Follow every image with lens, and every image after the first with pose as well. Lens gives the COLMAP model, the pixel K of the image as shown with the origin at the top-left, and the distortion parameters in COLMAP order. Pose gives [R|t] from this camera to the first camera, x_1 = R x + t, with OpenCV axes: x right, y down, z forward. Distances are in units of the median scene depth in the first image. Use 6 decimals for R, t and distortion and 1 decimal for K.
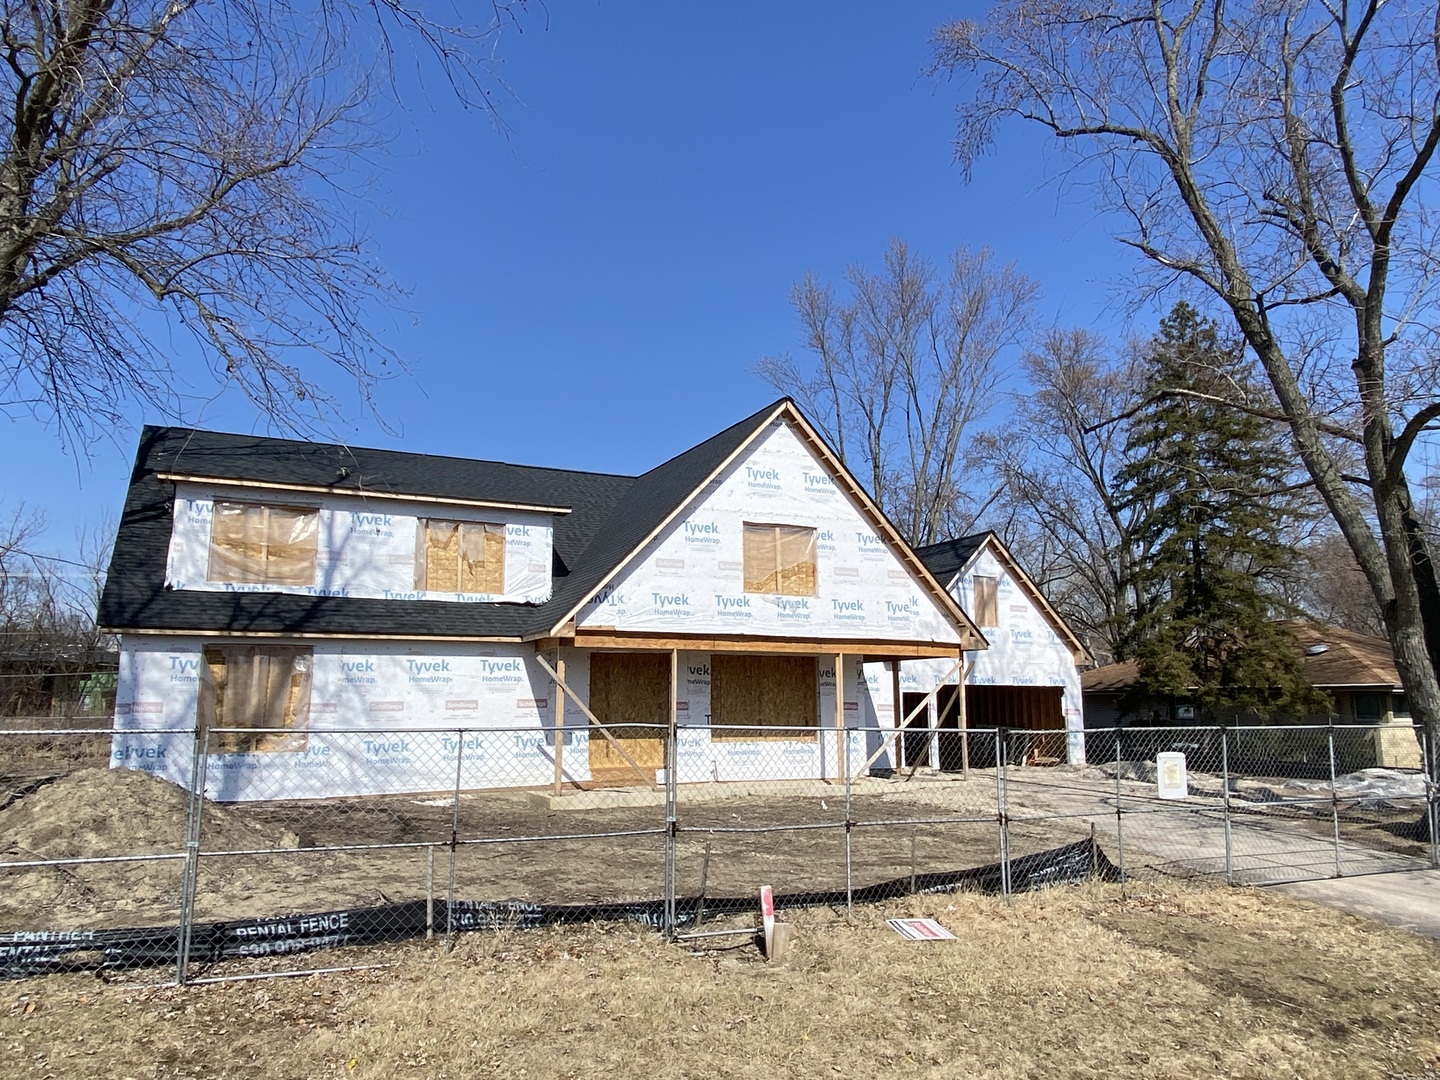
lens RADIAL K [[1007.7, 0, 720.0], [0, 1007.7, 540.0], [0, 0, 1]] dist [0.005784, 0.002531]
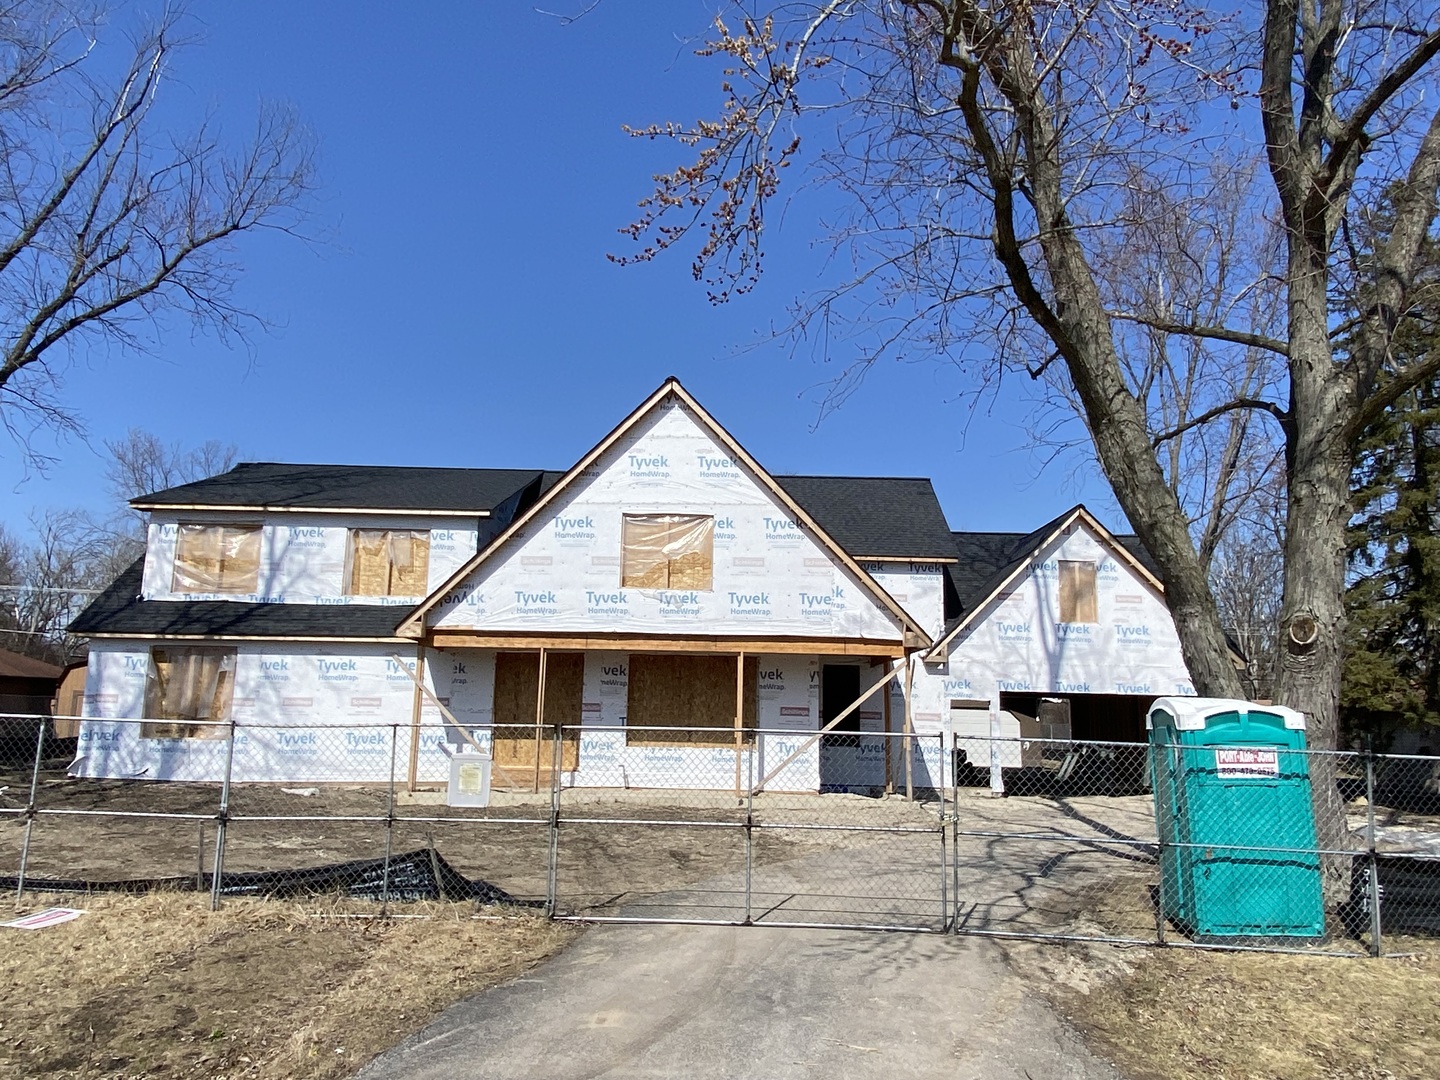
lens RADIAL K [[1055.9, 0, 720.0], [0, 1055.9, 540.0], [0, 0, 1]] dist [0.003571, -0.004446]
pose [[0.906596, -0.050638, -0.418950, 0.545556], [0.048228, 0.998703, -0.016350, 0.028589], [0.419235, -0.005382, 0.907862, 0.141619]]
